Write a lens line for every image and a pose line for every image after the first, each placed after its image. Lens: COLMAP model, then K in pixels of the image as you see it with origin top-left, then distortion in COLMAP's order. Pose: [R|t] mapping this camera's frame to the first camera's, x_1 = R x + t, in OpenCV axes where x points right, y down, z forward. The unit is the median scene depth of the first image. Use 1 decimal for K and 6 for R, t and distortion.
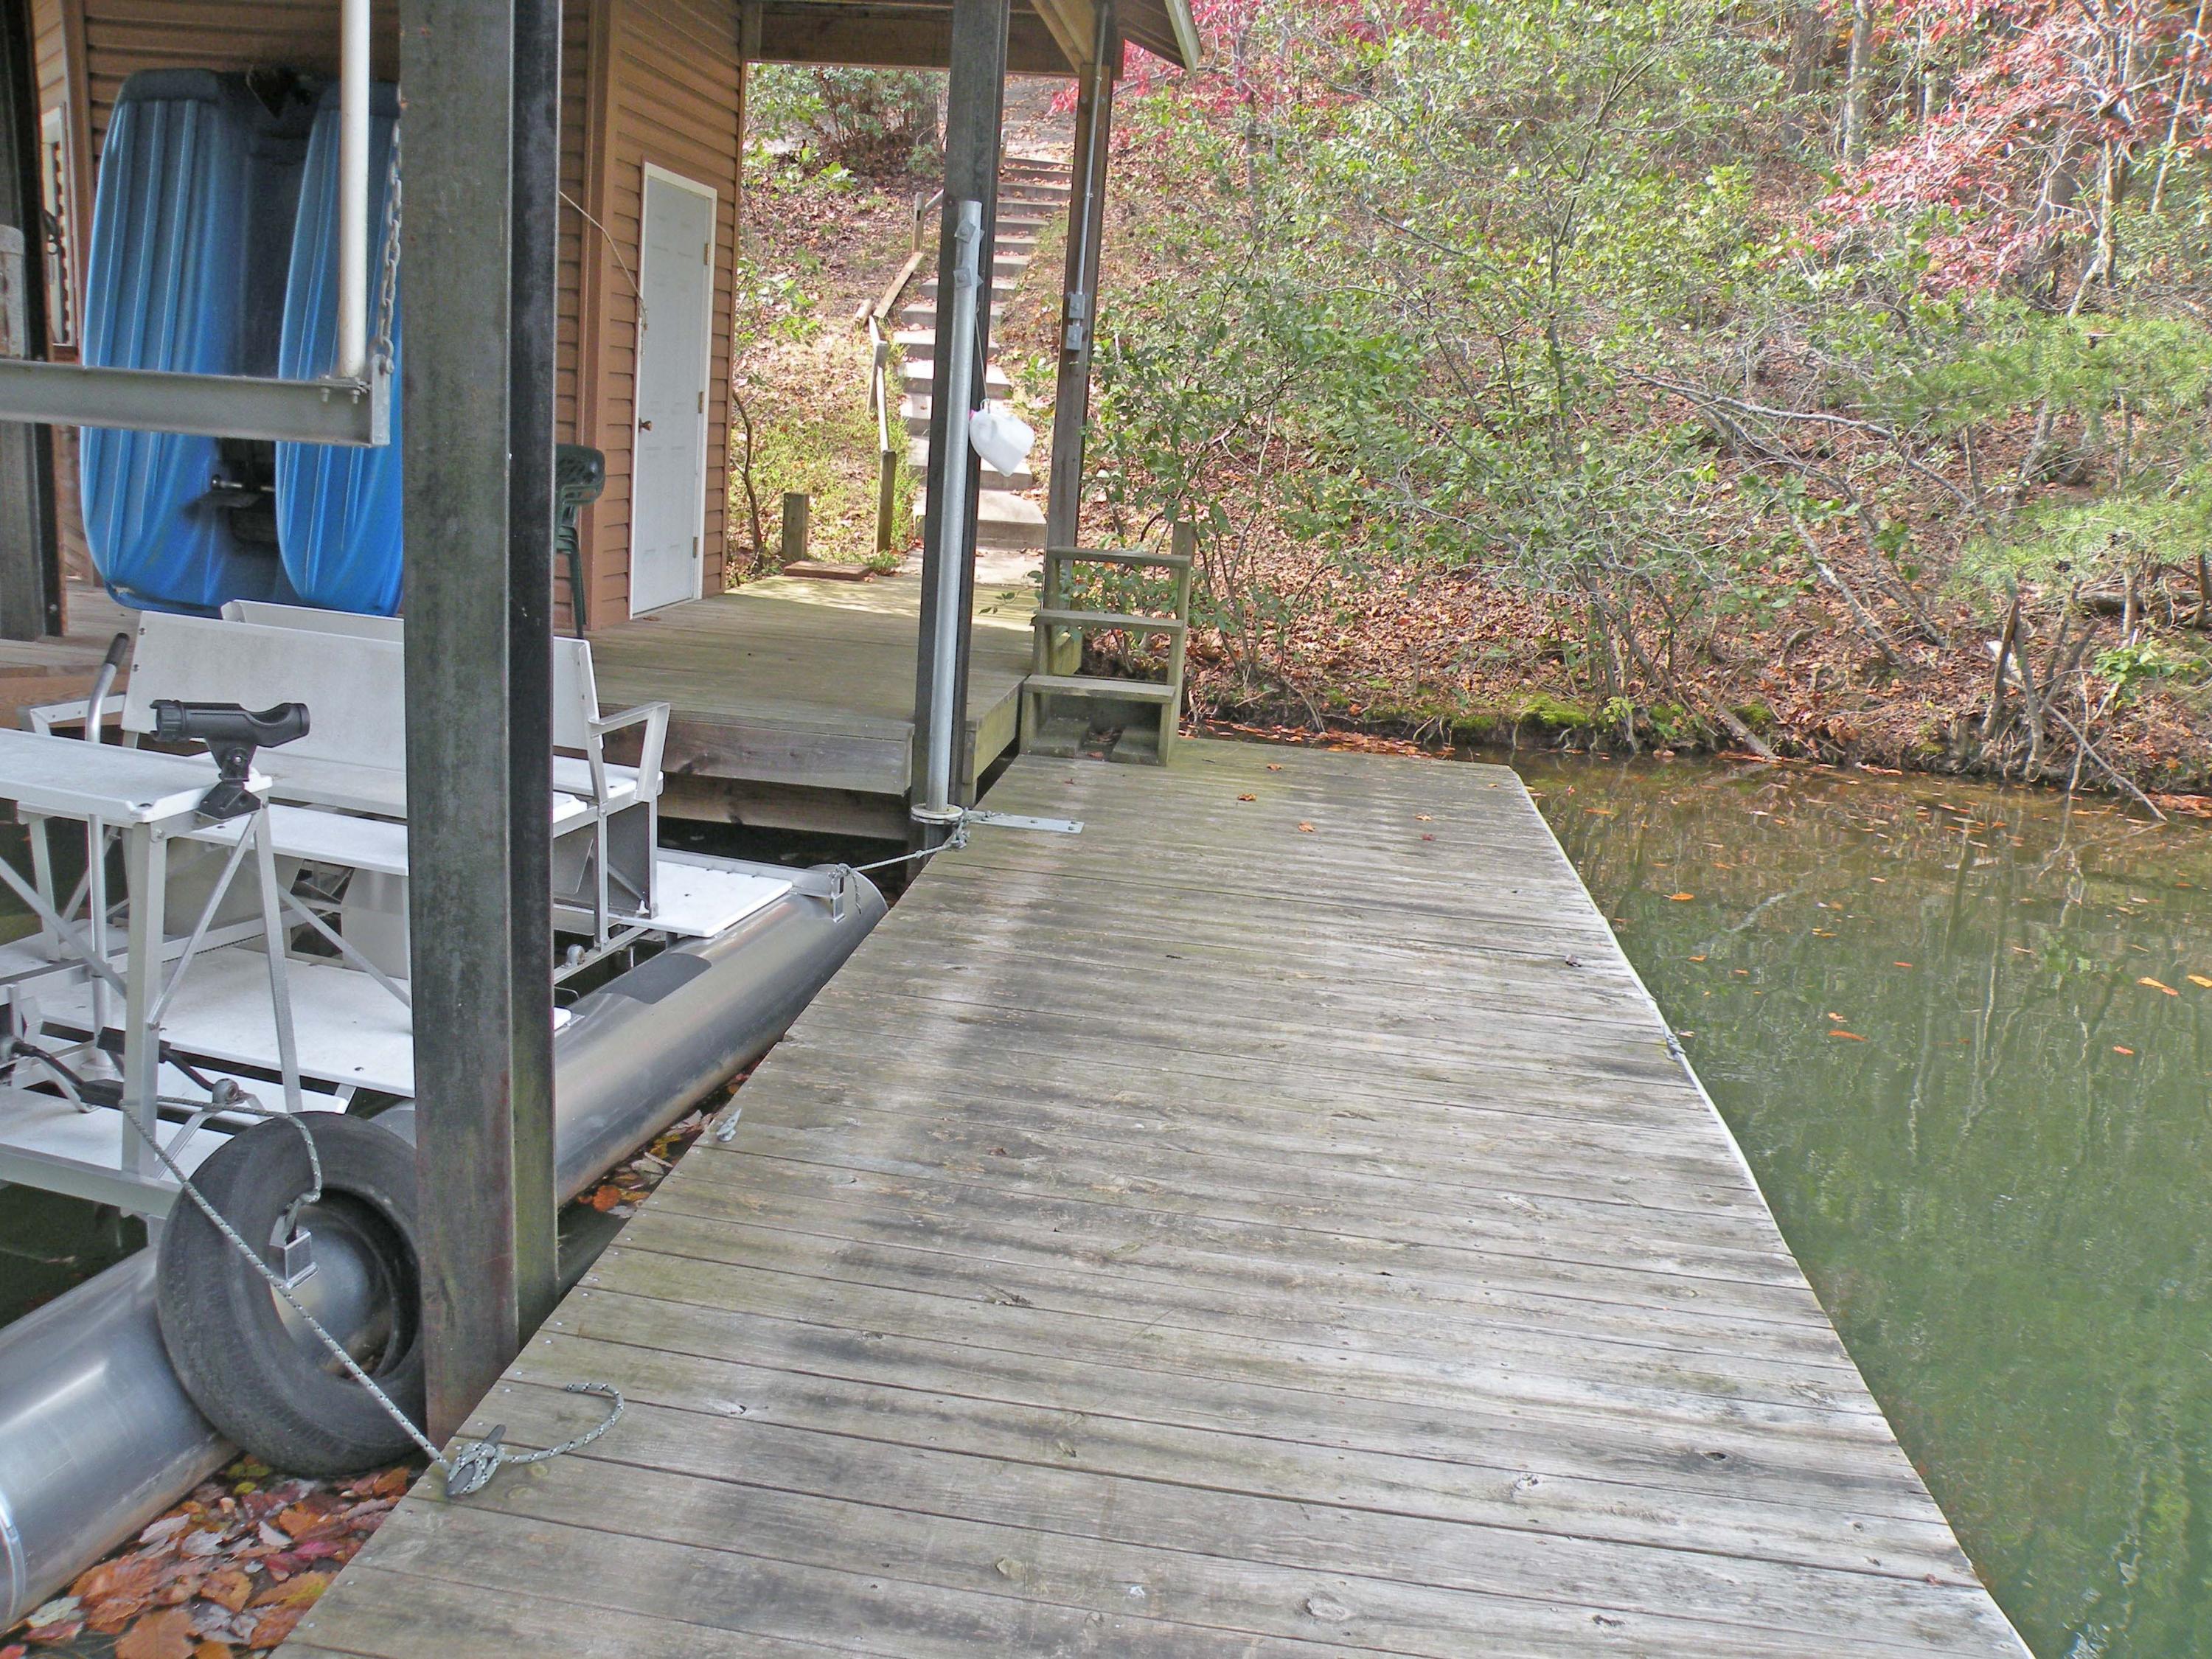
lens RADIAL K [[1775.5, 0, 1105.3], [0, 1775.5, 831.9], [0, 0, 1]] dist [-0.151236, 0.127303]
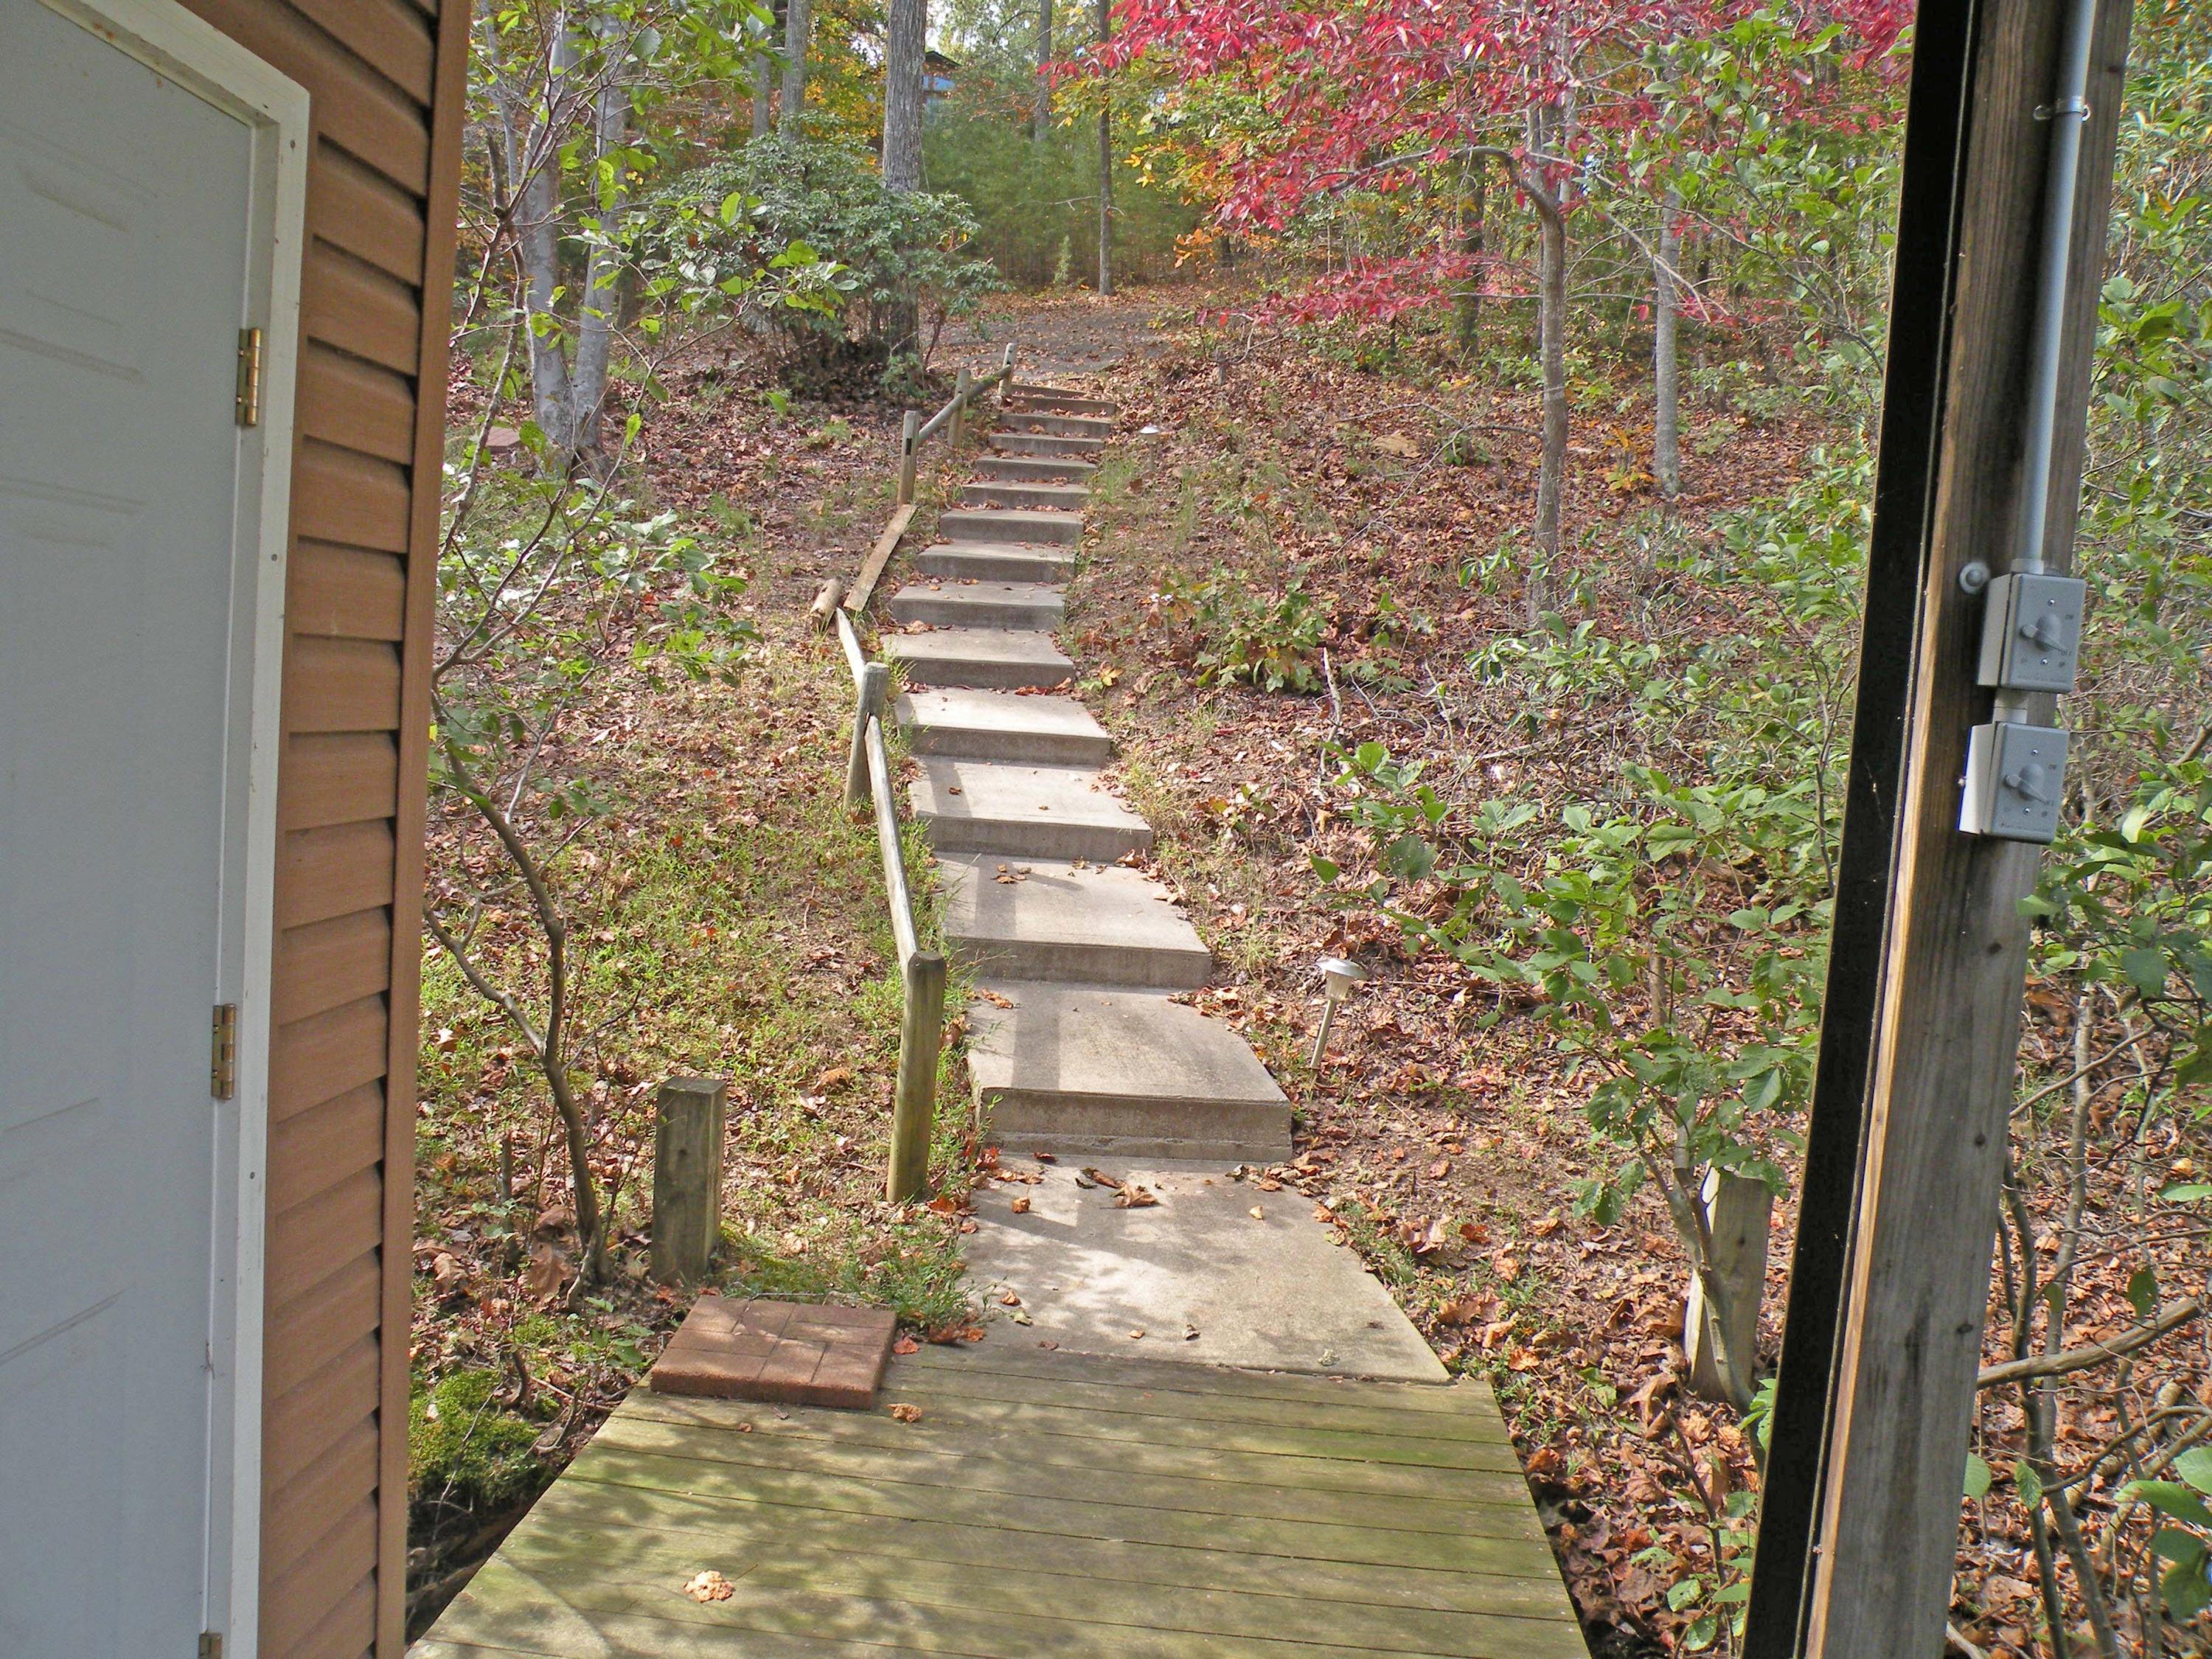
lens RADIAL K [[1775.5, 0, 1104.5], [0, 1775.5, 828.4], [0, 0, 1]] dist [-0.151236, 0.127303]
pose [[0.998928, -0.008094, 0.045587, -0.072368], [0.015001, 0.988071, -0.153268, -0.130977], [-0.043803, 0.153788, 0.987133, 0.428208]]
